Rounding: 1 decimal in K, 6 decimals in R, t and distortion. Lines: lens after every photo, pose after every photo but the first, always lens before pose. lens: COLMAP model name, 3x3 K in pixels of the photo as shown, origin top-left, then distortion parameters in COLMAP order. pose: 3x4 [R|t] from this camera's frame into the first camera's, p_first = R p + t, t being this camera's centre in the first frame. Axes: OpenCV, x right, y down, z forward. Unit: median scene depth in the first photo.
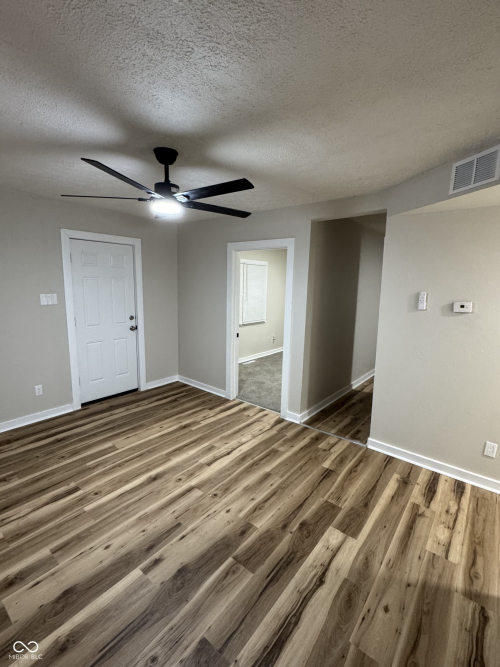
lens RADIAL K [[311.9, 0, 253.5], [0, 311.9, 332.5], [0, 0, 1]] dist [-0.001314, -0.000034]
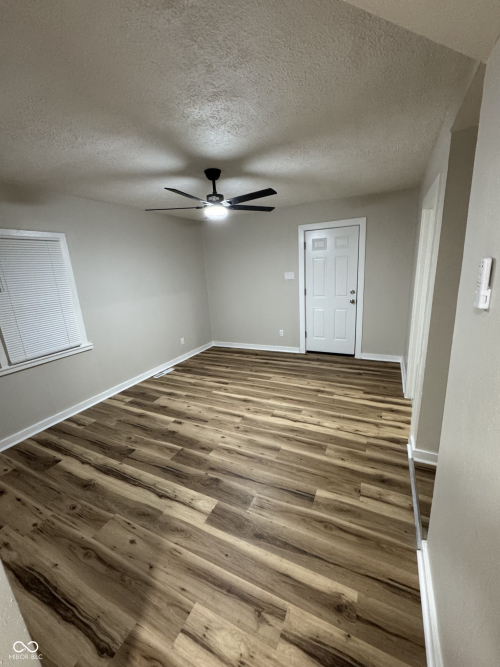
lens RADIAL K [[266.6, 0, 250.0], [0, 266.6, 333.5], [0, 0, 1]] dist [-0.002224, -0.000082]
pose [[0.211119, 0.207438, -0.955195, 0.793693], [-0.096198, 0.976887, 0.190887, -0.080093], [0.972715, 0.051588, 0.226195, 0.694182]]
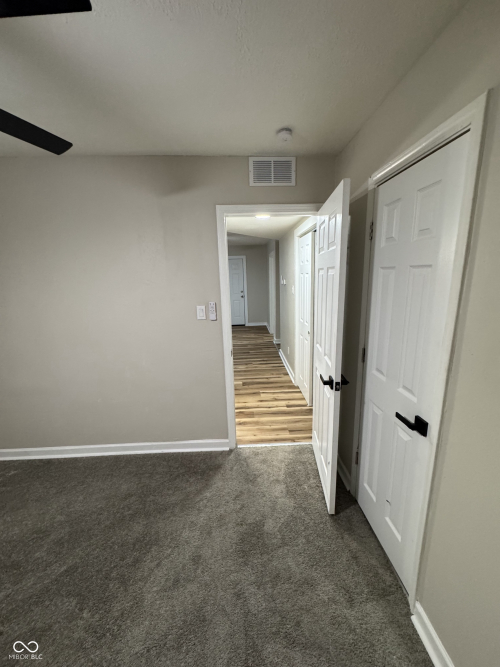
lens RADIAL K [[266.6, 0, 250.0], [0, 266.6, 333.5], [0, 0, 1]] dist [-0.002224, -0.000082]
pose [[0.652873, 0.122533, -0.747491, 1.815205], [-0.080300, 0.992464, 0.092556, 0.111449], [0.753199, -0.000404, 0.657792, -0.348364]]
